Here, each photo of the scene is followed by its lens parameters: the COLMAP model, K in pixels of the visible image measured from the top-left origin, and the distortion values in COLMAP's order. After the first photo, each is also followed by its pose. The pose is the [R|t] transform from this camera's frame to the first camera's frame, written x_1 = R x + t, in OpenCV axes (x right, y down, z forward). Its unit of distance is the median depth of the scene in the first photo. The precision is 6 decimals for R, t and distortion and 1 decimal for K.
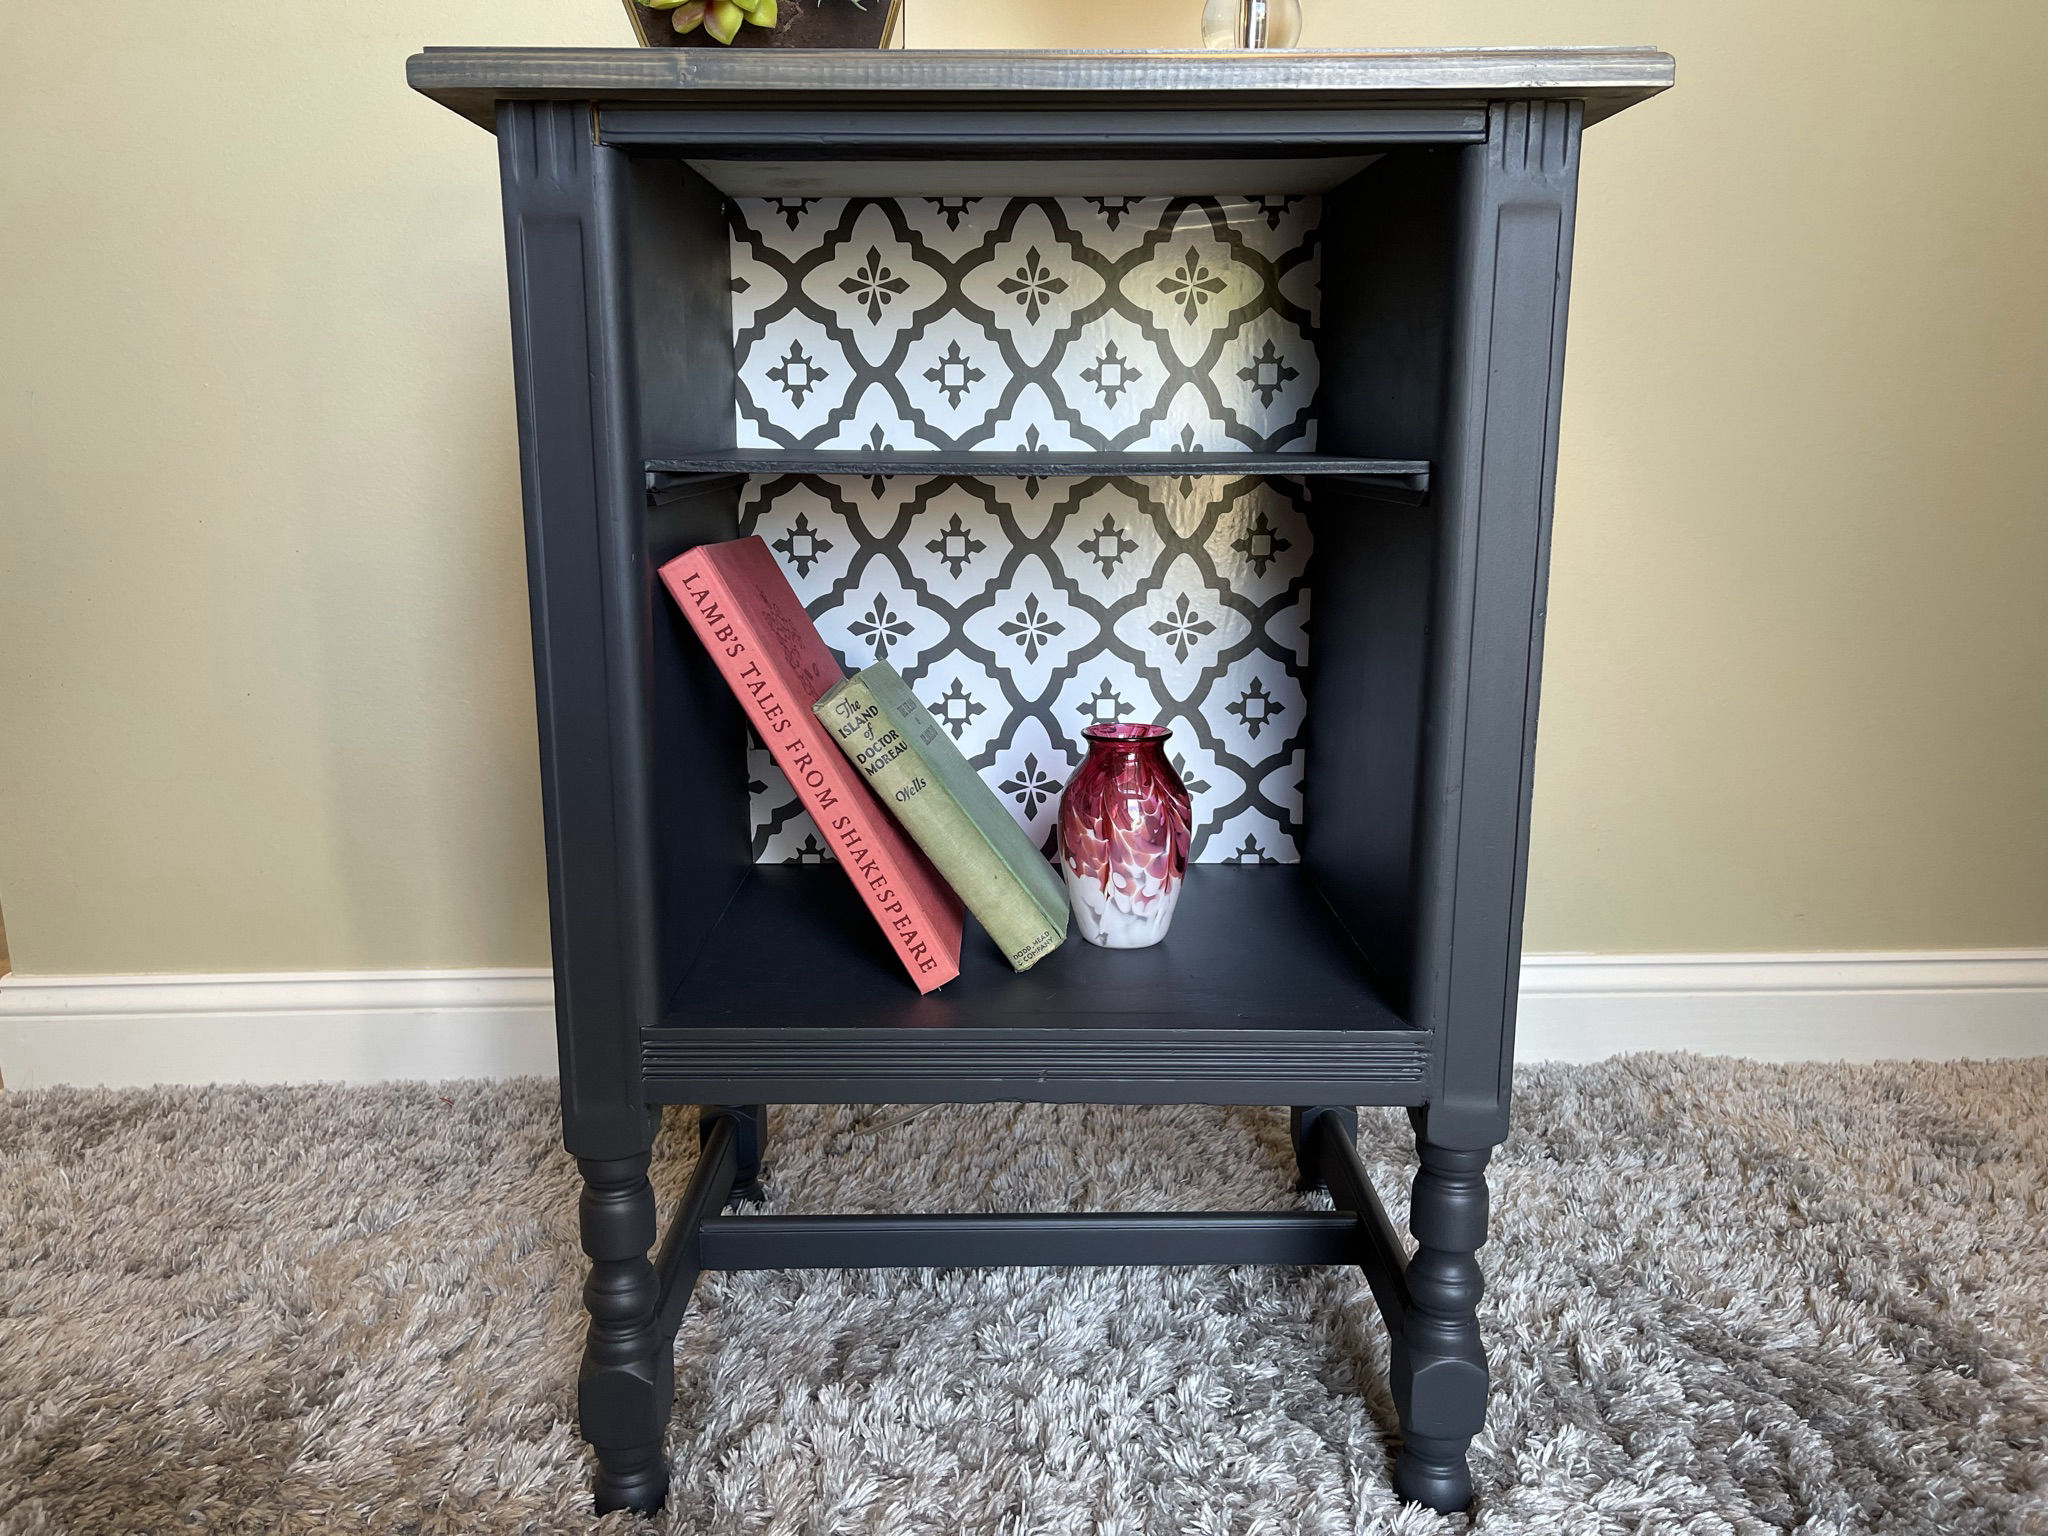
lens RADIAL K [[1532.6, 0, 1009.9], [0, 1532.6, 762.5], [0, 0, 1]] dist [0.094826, -0.163122]
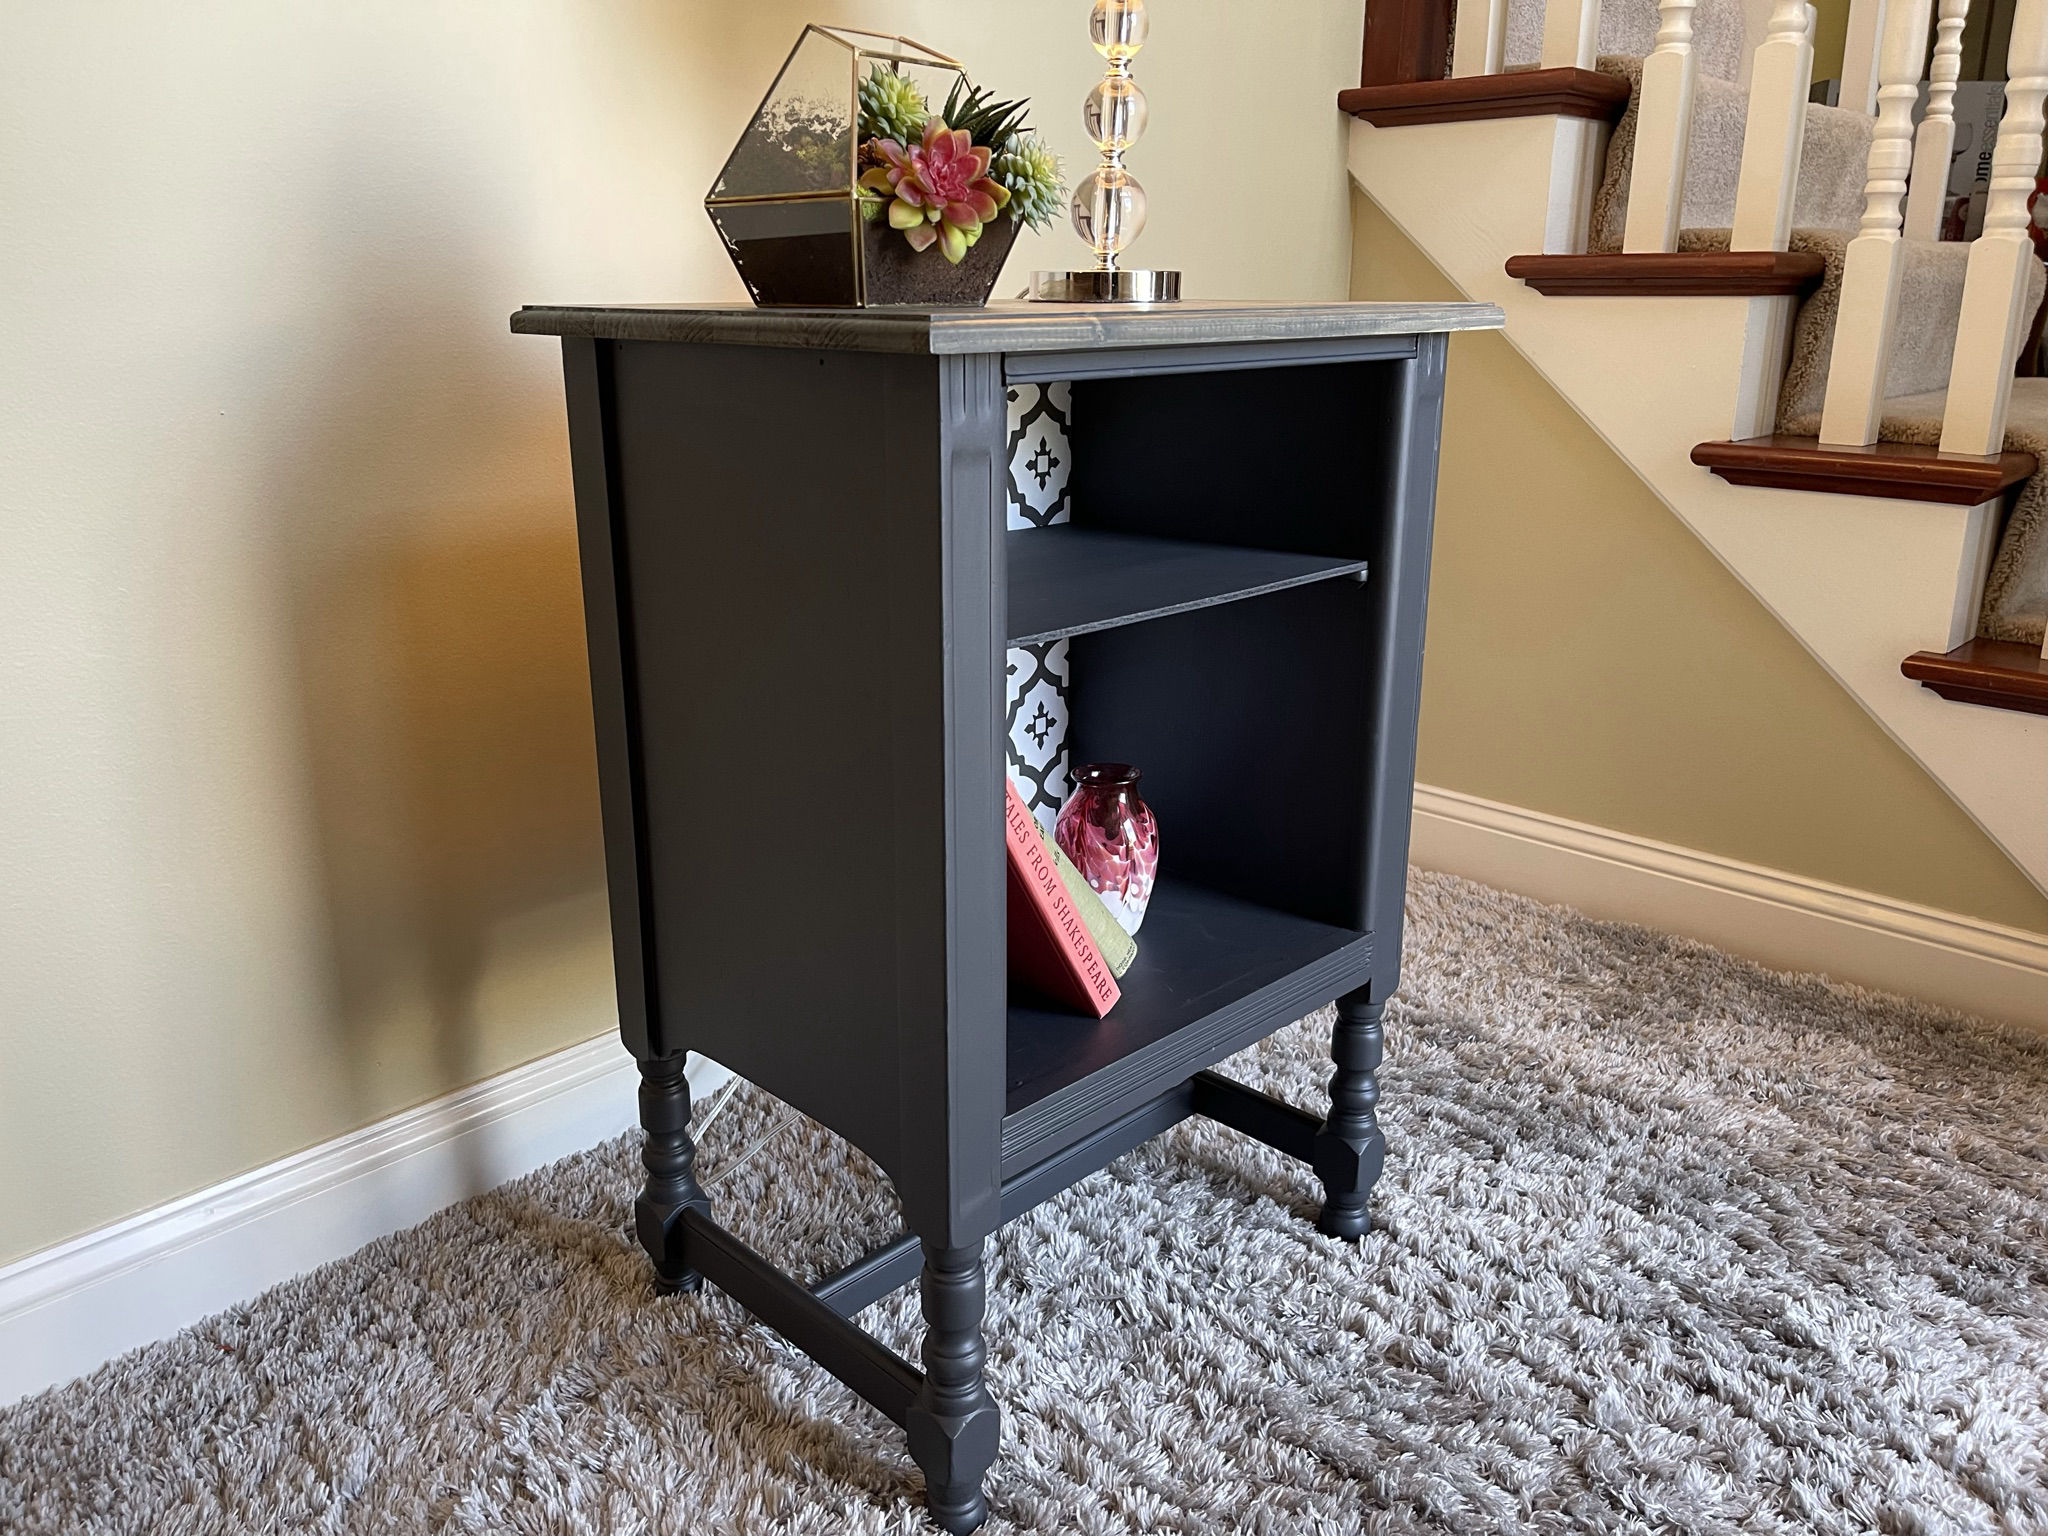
lens RADIAL K [[1532.6, 0, 1009.9], [0, 1532.6, 762.5], [0, 0, 1]] dist [0.094826, -0.163122]
pose [[0.702109, -0.206819, 0.681372, -0.752170], [0.146093, 0.978374, 0.146429, -0.202410], [-0.696921, -0.003266, 0.717140, 0.128247]]
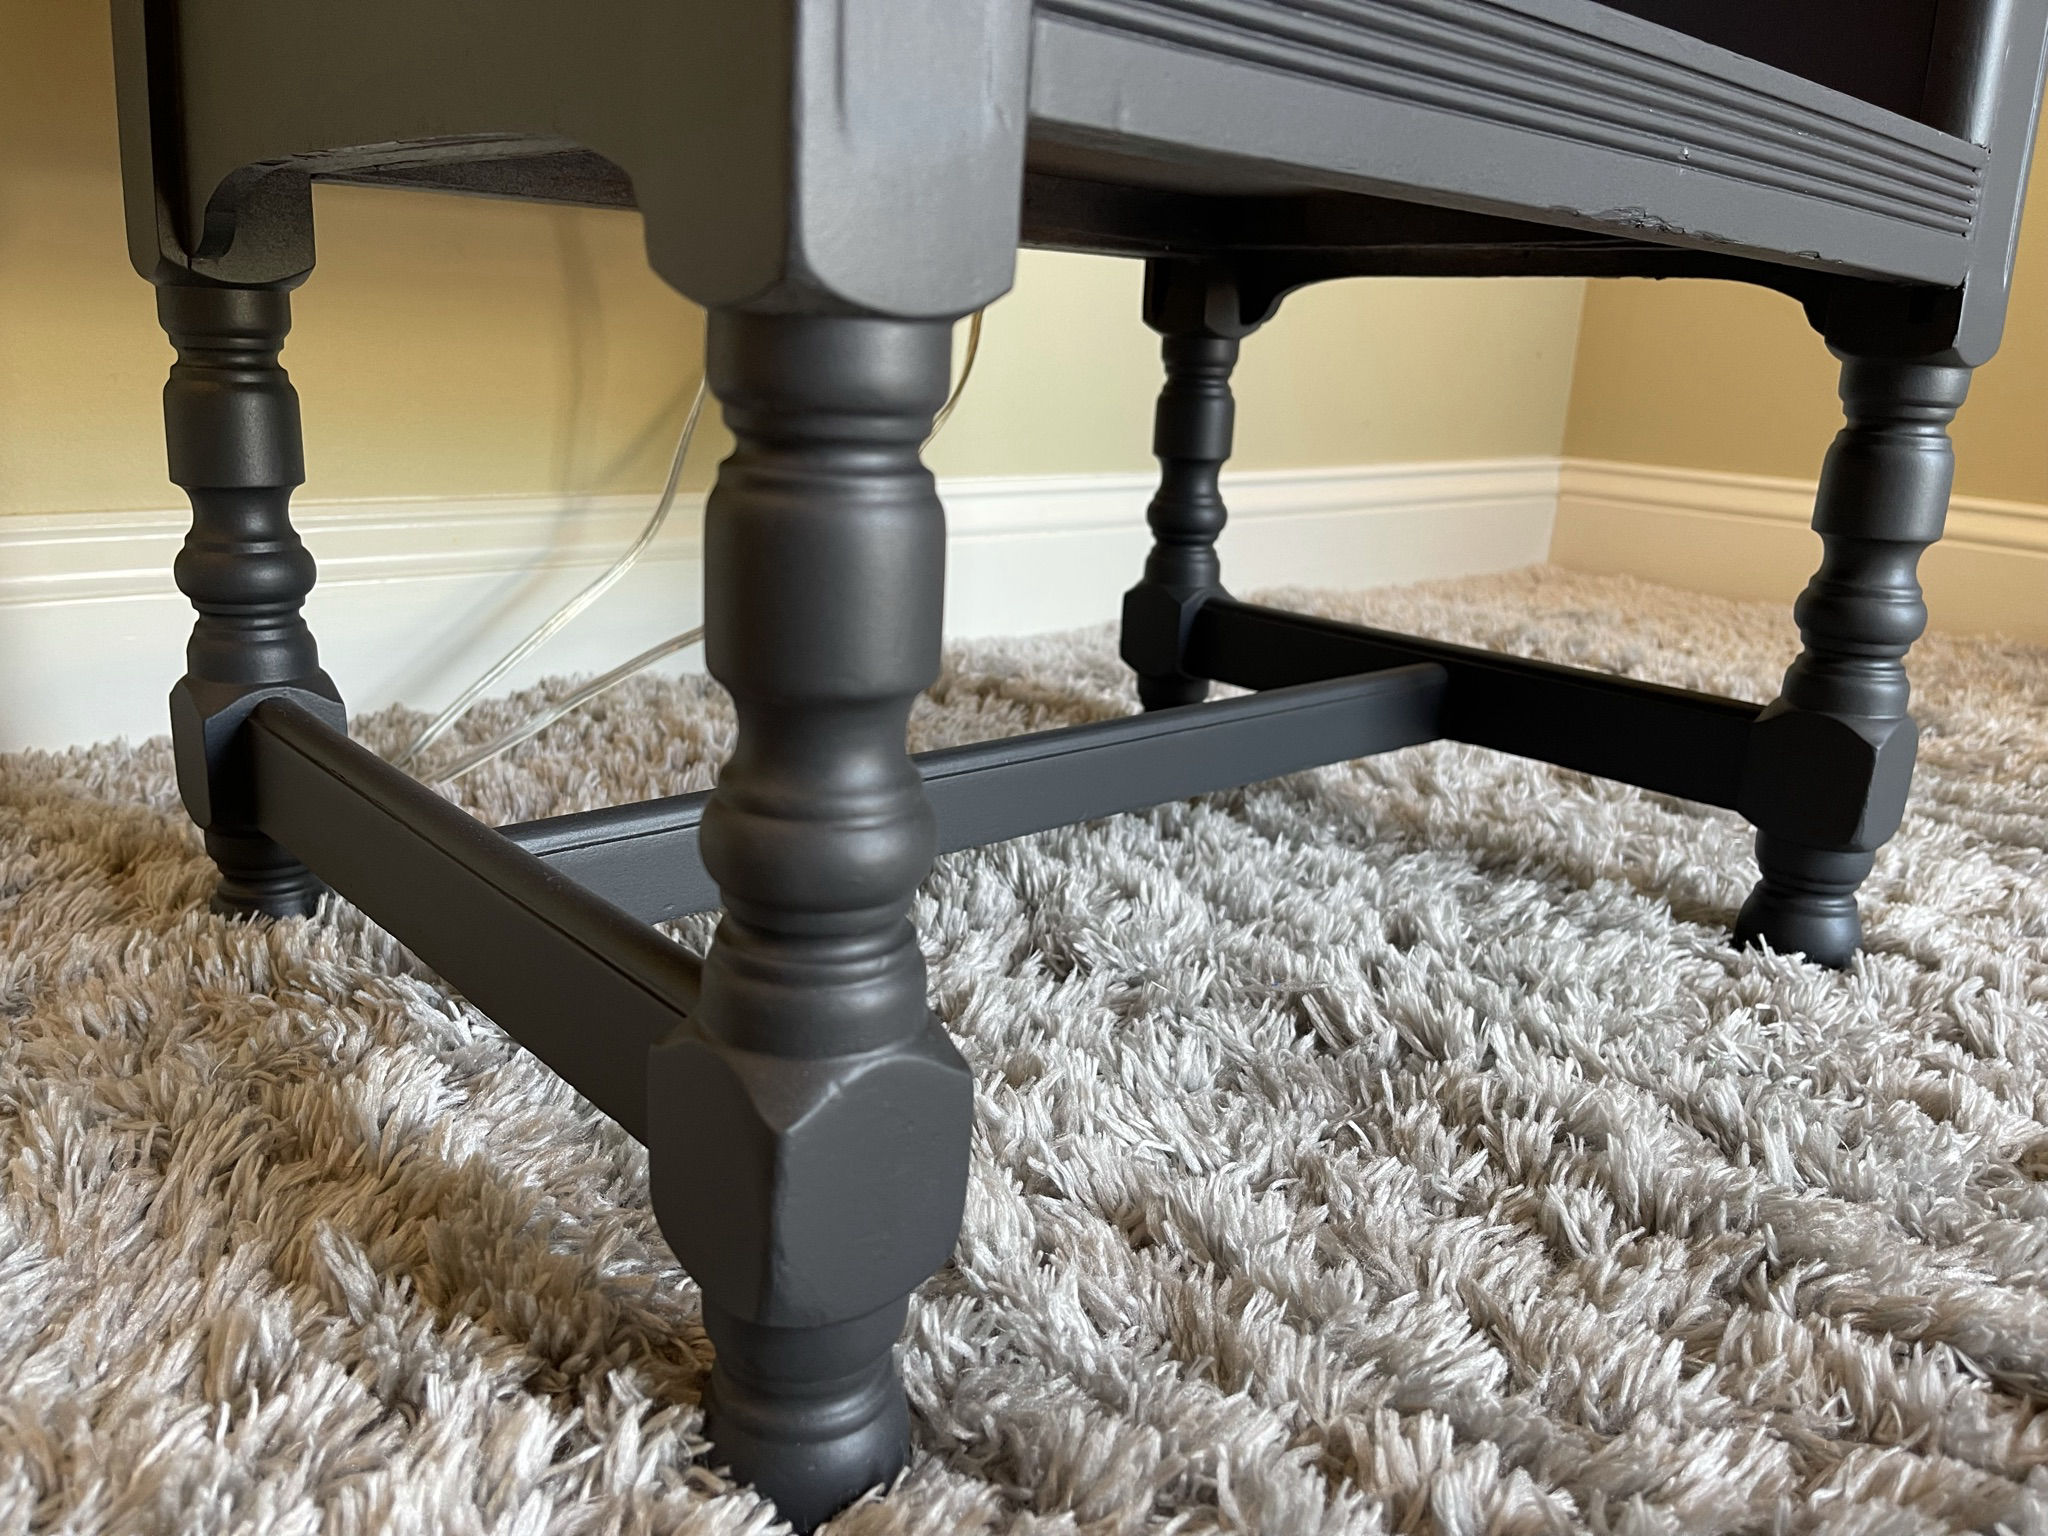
lens RADIAL K [[1545.3, 0, 997.6], [0, 1545.3, 740.3], [0, 0, 1]] dist [0.076285, -0.112404]
pose [[0.748442, -0.124846, 0.651344, -0.354539], [0.092110, 0.992171, 0.084332, 0.246567], [-0.656773, -0.003122, 0.754082, 0.608491]]
